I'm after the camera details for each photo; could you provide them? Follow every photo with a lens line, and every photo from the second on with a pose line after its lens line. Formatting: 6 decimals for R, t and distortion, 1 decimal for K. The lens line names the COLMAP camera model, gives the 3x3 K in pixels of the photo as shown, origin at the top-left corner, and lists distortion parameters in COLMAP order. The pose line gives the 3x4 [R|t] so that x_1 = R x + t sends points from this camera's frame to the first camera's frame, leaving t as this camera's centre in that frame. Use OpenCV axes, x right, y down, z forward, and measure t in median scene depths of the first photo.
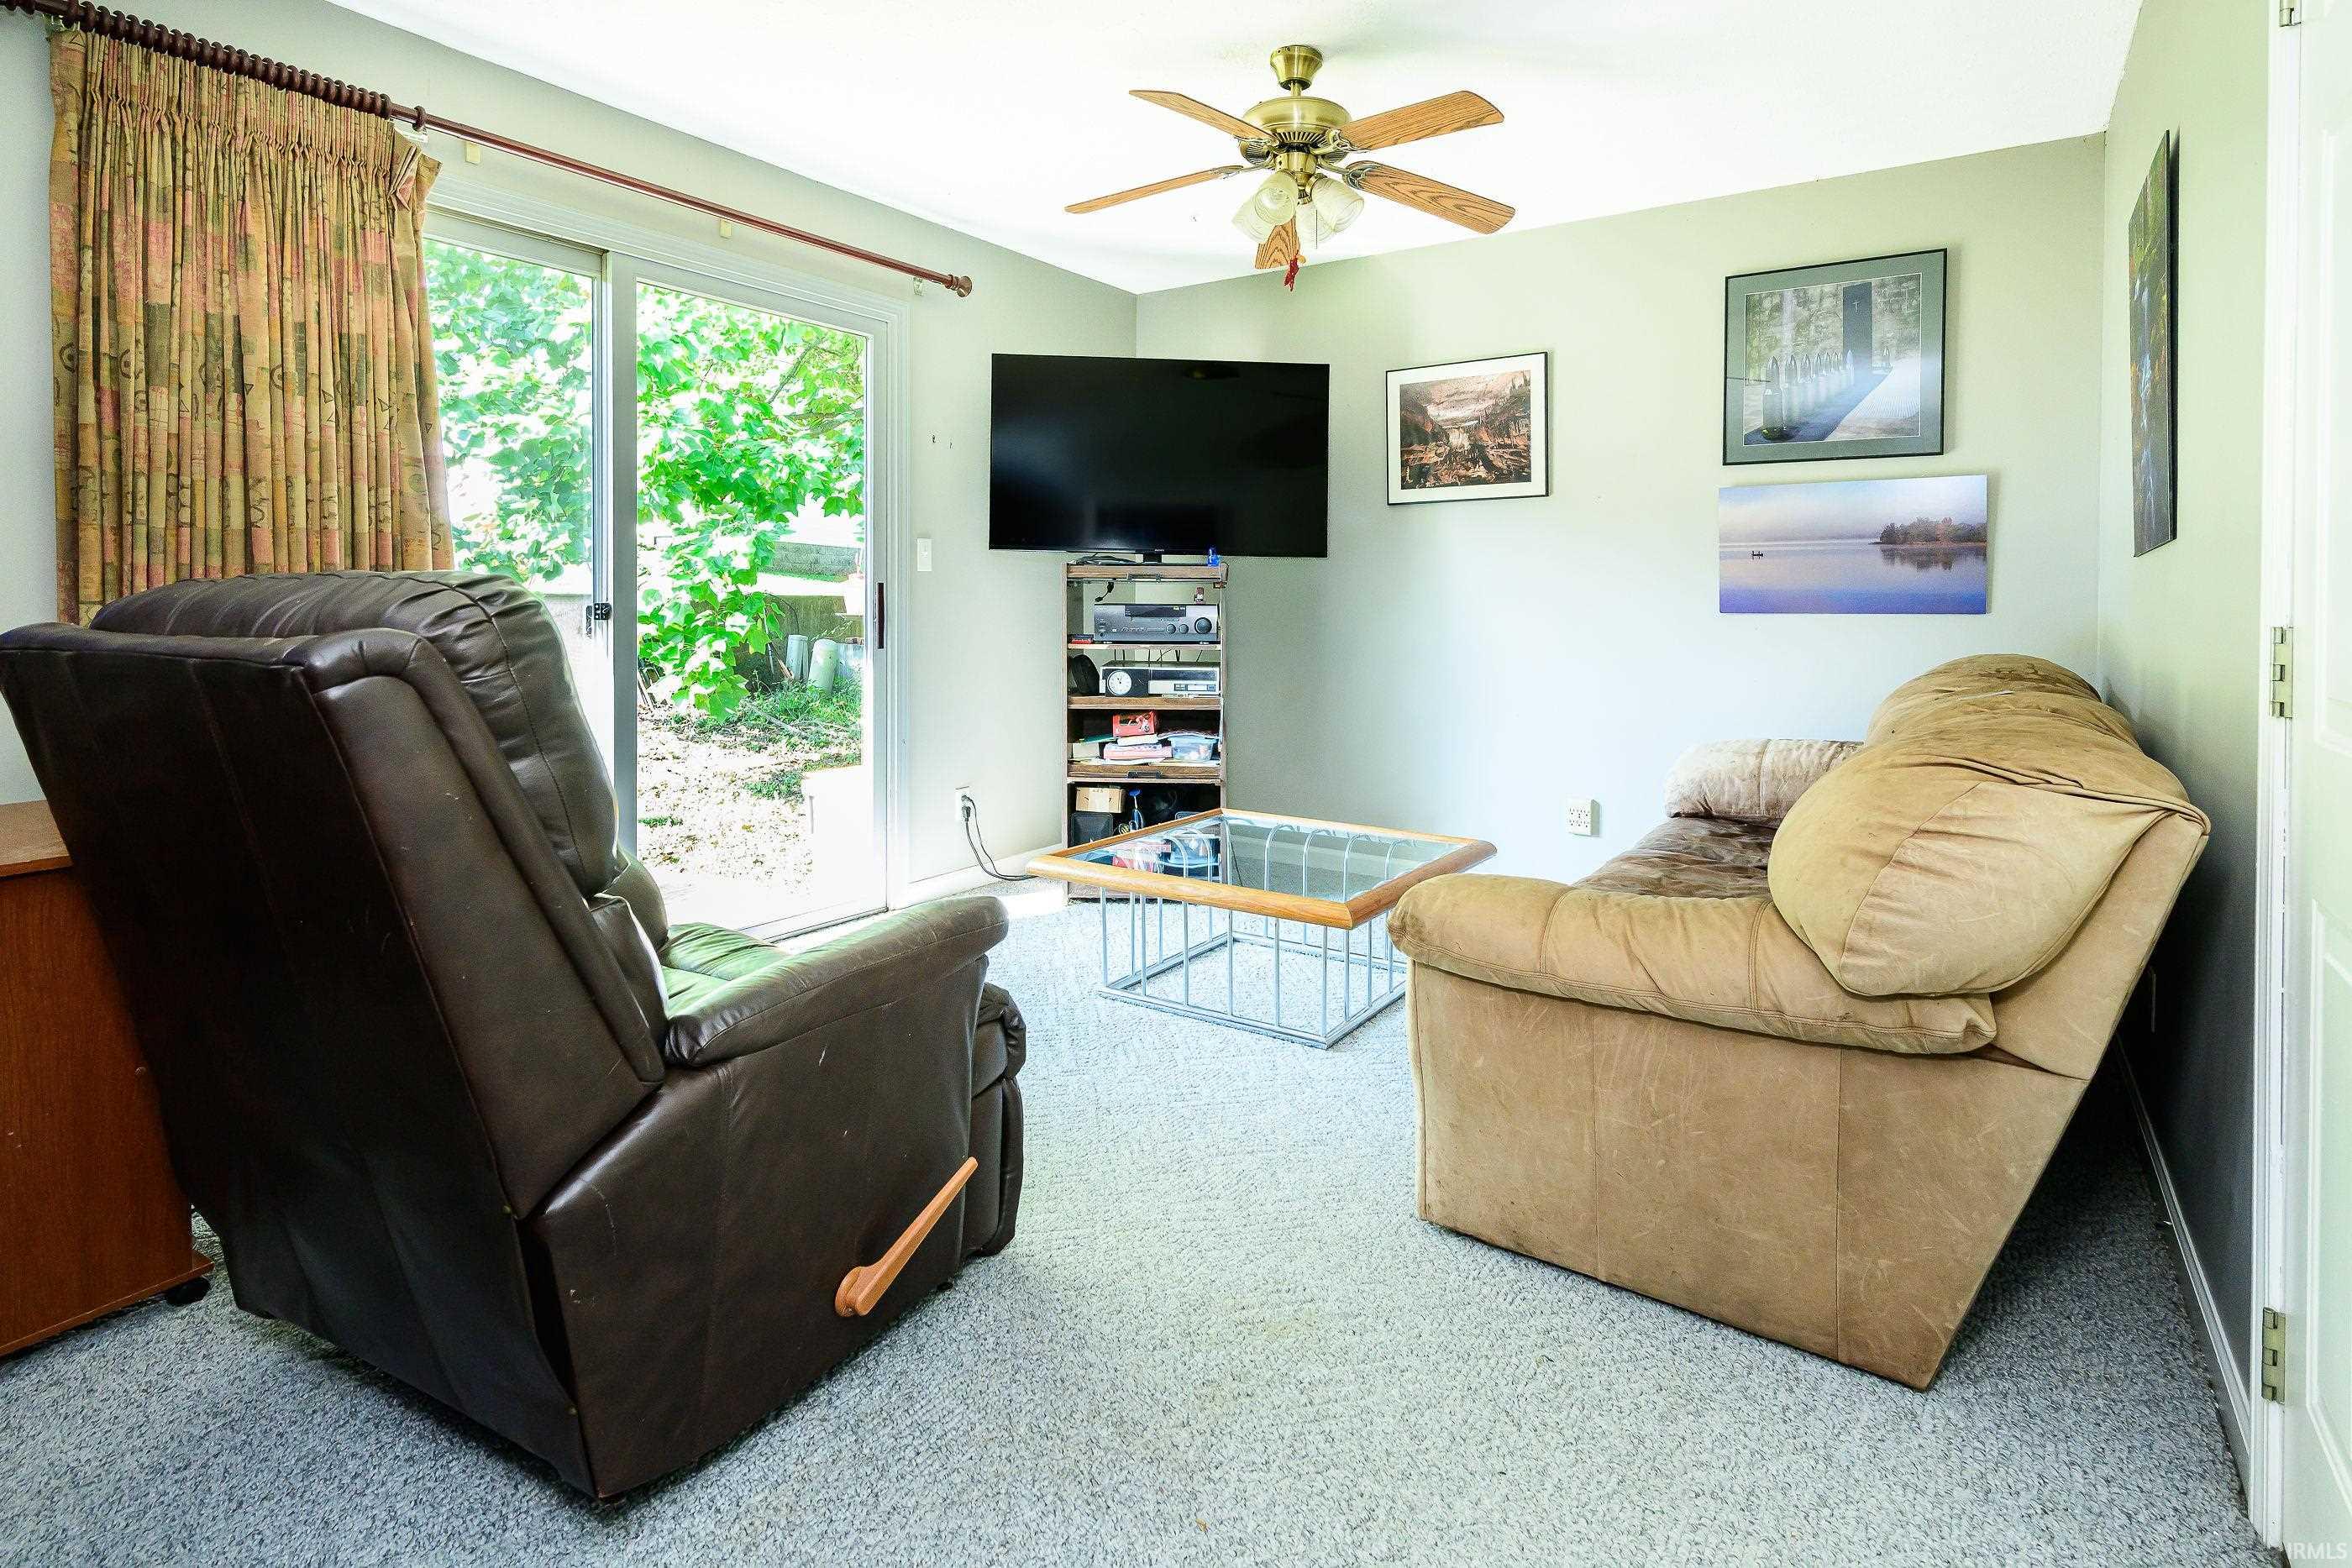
lens RADIAL K [[1243.9, 0, 1168.2], [0, 1243.9, 615.5], [0, 0, 1]] dist [-0.000537, 0.000191]
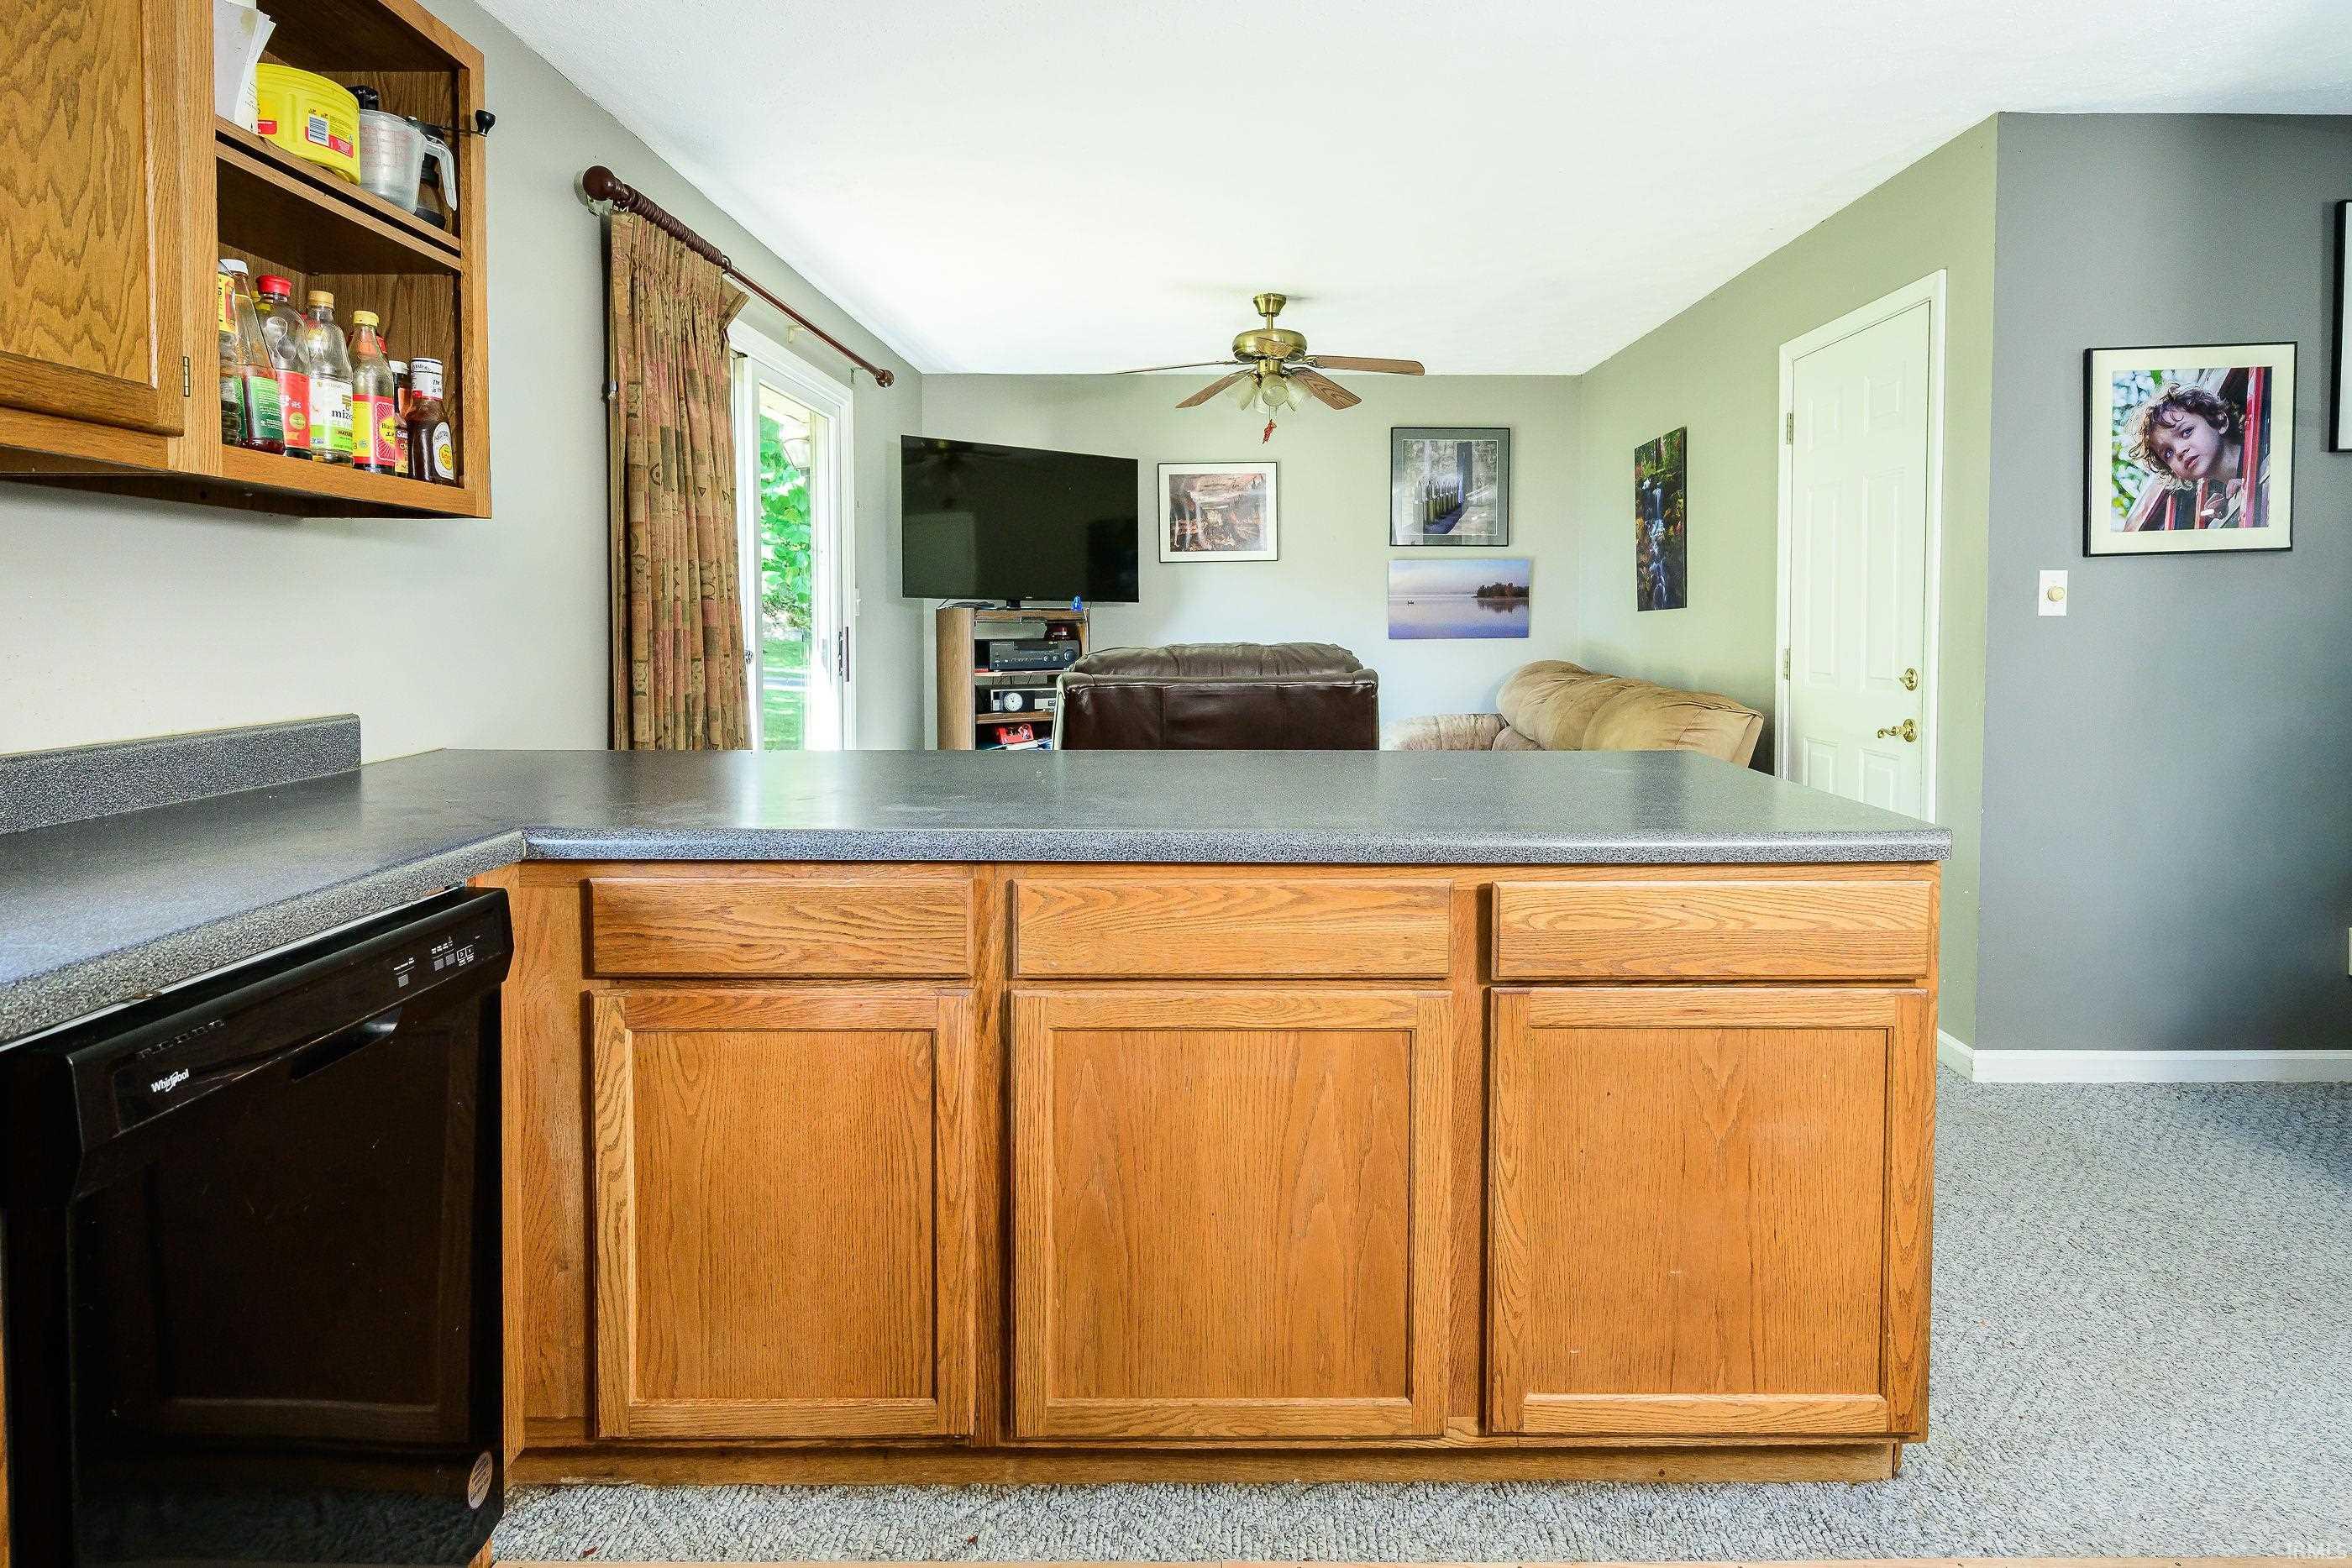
lens RADIAL K [[1118.9, 0, 1408.0], [0, 1118.9, 656.2], [0, 0, 1]] dist [-0.001864, -0.000002]
pose [[0.807448, -0.025426, 0.589390, -0.439918], [0.015067, 0.999634, 0.022484, -0.014258], [-0.589746, -0.009274, 0.807536, -0.191678]]
